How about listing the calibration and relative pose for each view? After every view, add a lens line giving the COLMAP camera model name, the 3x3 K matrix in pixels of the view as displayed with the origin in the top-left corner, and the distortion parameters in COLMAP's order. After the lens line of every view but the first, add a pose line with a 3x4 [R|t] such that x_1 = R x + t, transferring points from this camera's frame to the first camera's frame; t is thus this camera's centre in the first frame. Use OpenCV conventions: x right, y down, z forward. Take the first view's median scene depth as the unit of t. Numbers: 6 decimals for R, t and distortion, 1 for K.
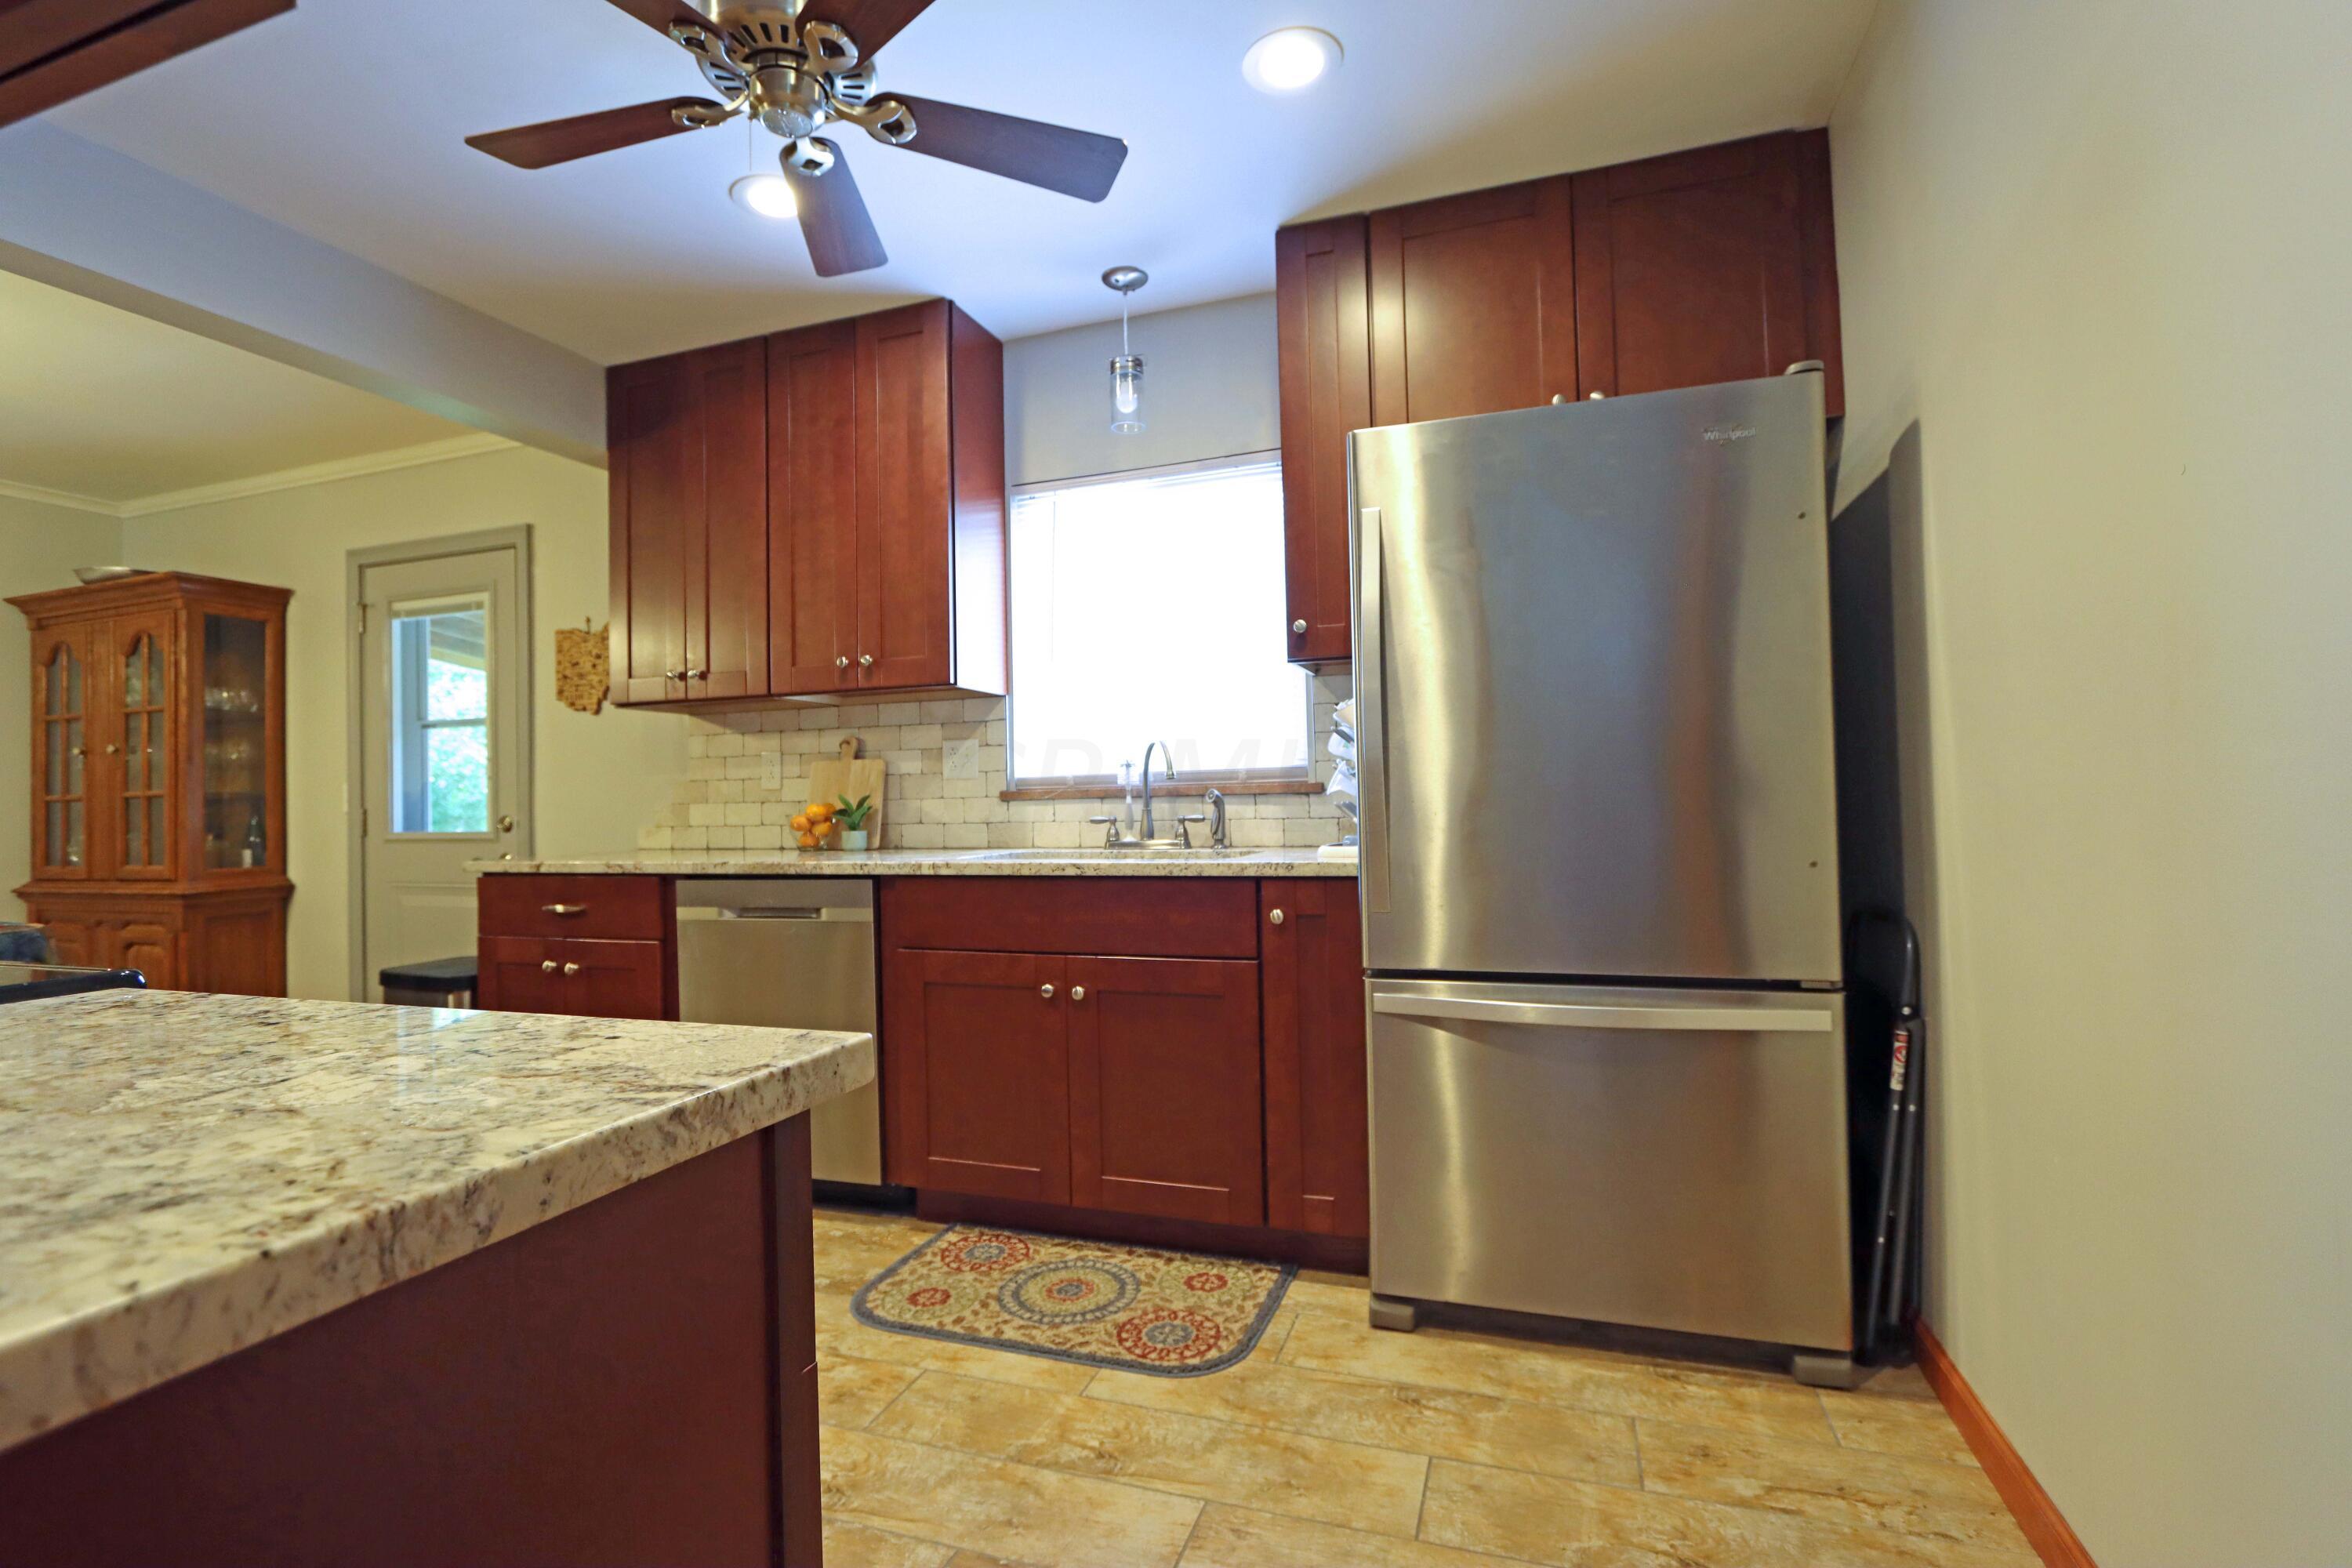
lens RADIAL K [[1081.1, 0, 1175.5], [0, 1081.1, 781.0], [0, 0, 1]] dist [-0.000454, -0.000031]
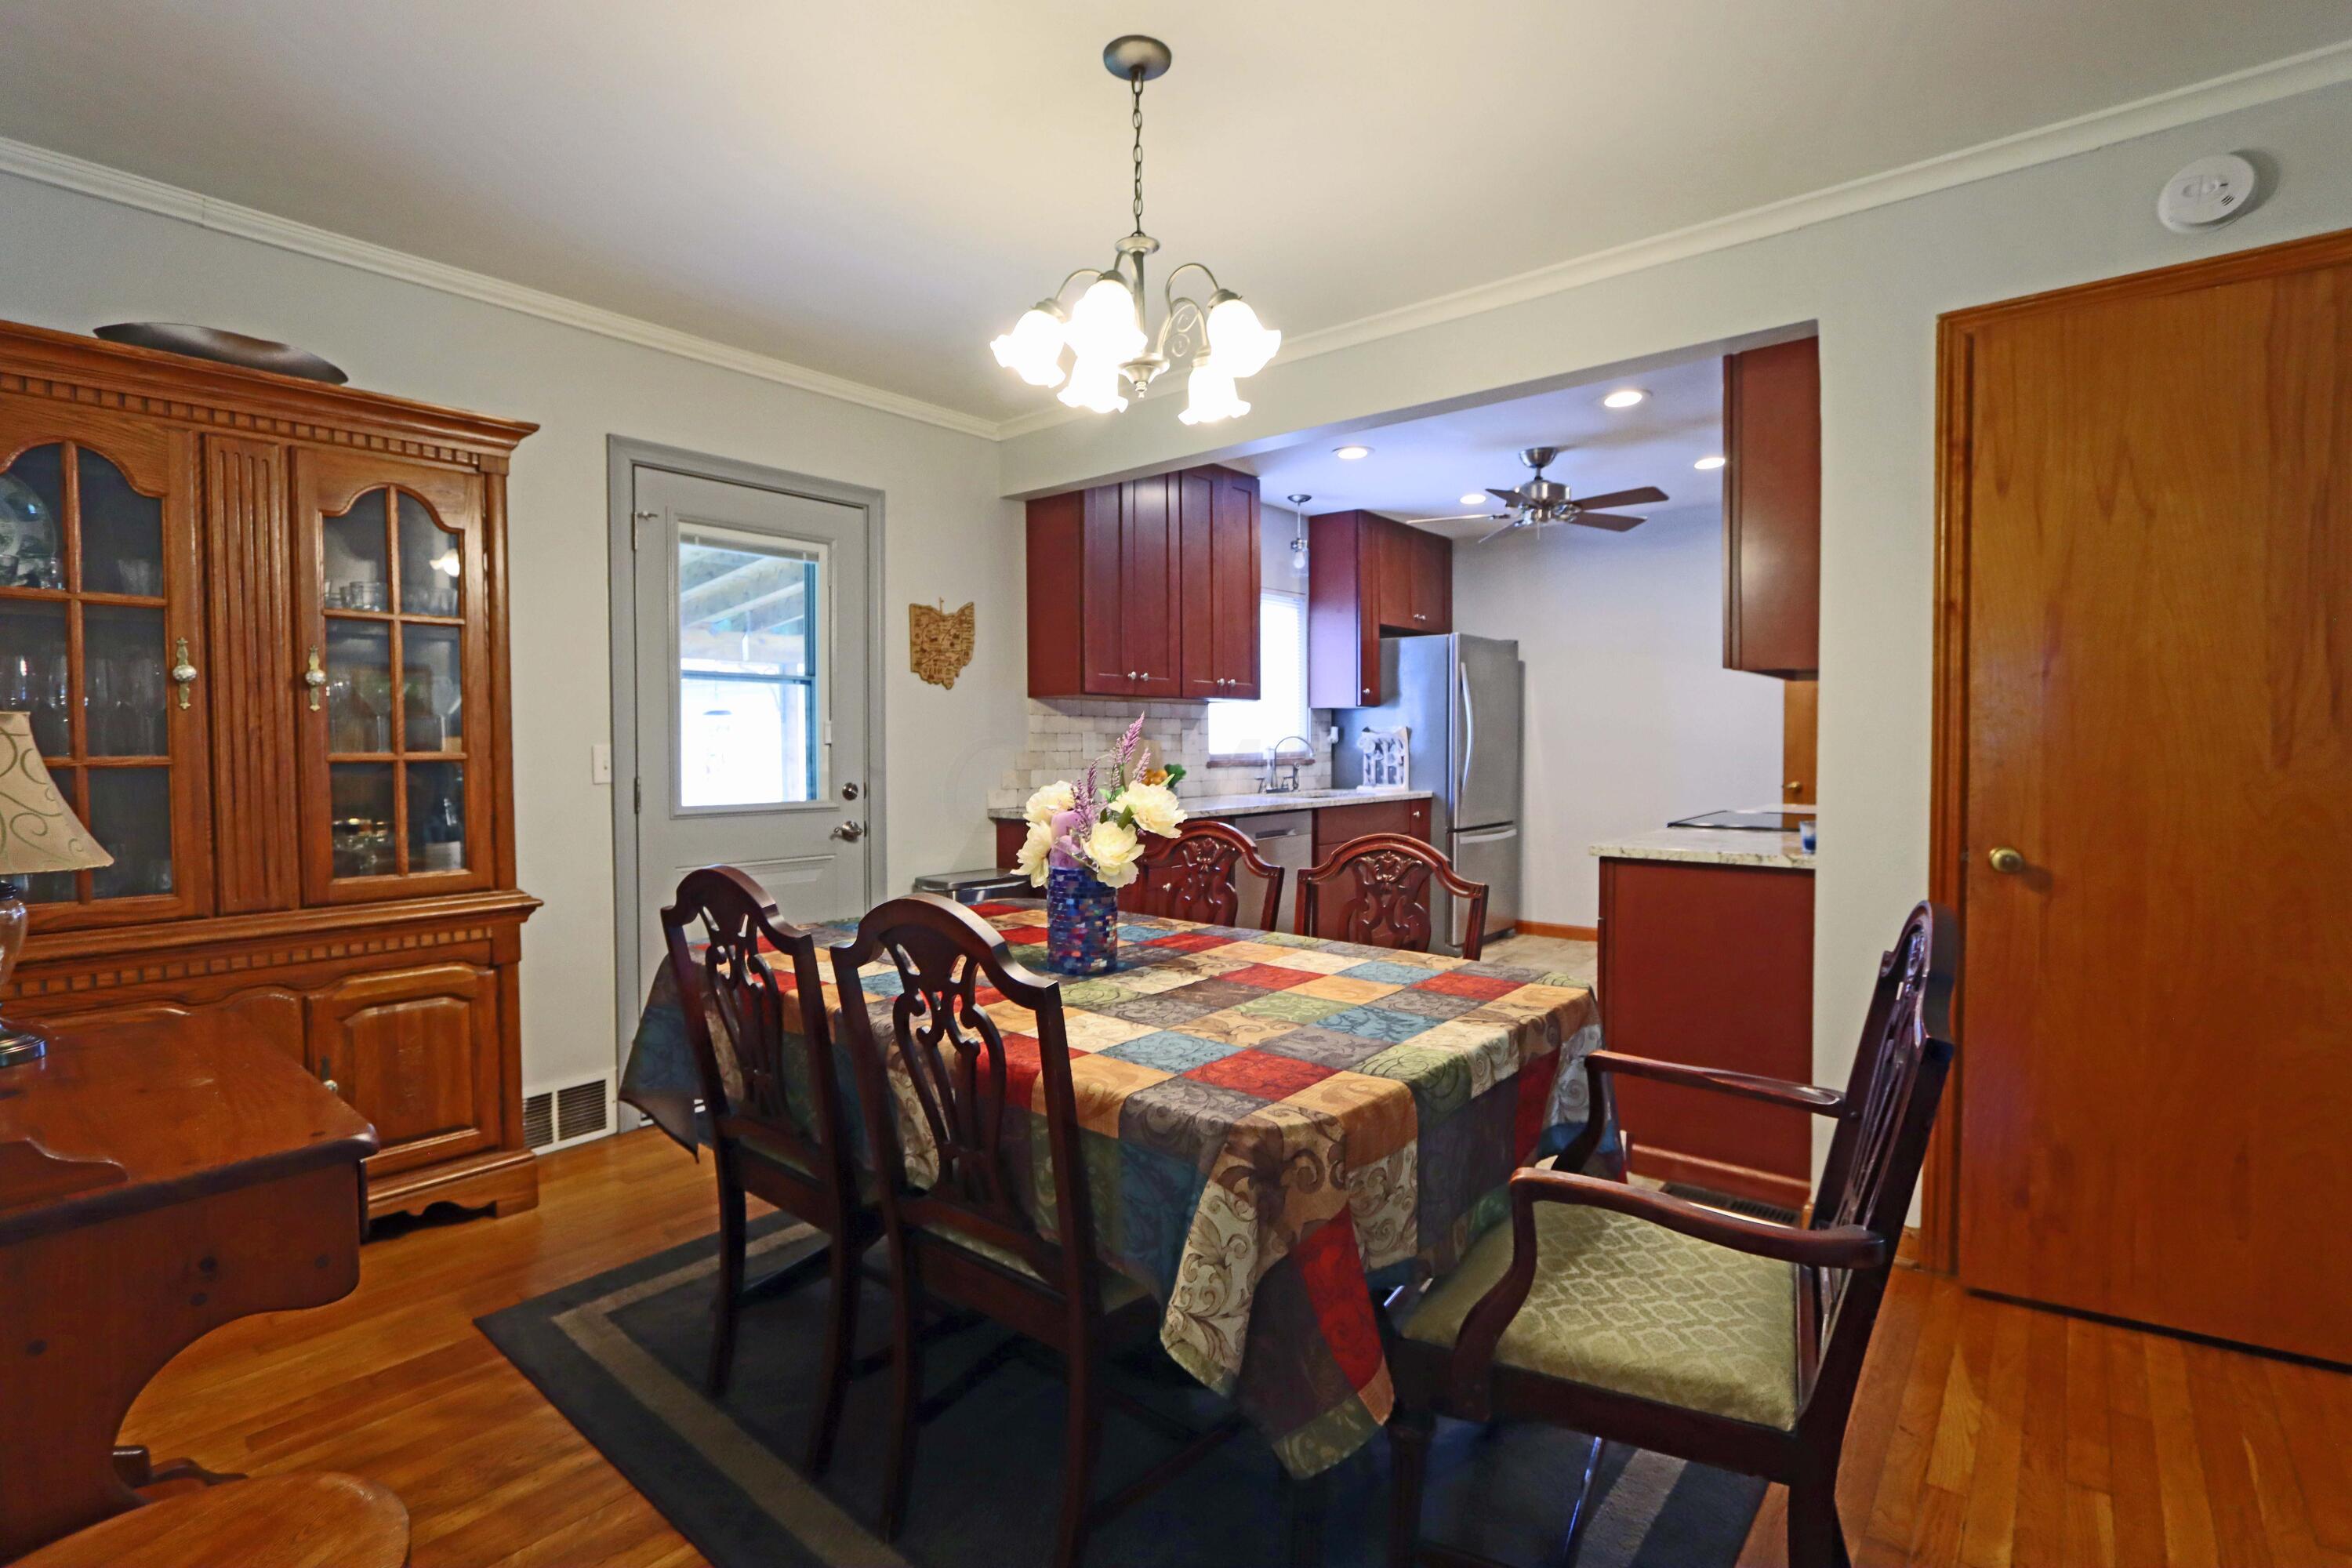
lens RADIAL K [[1081.1, 0, 1175.3], [0, 1081.1, 777.3], [0, 0, 1]] dist [-0.000454, -0.000031]
pose [[0.350993, -0.009255, 0.936332, -1.540753], [-0.022269, 0.999586, 0.018228, 0.003377], [-0.936113, -0.027249, 0.350642, 0.411370]]
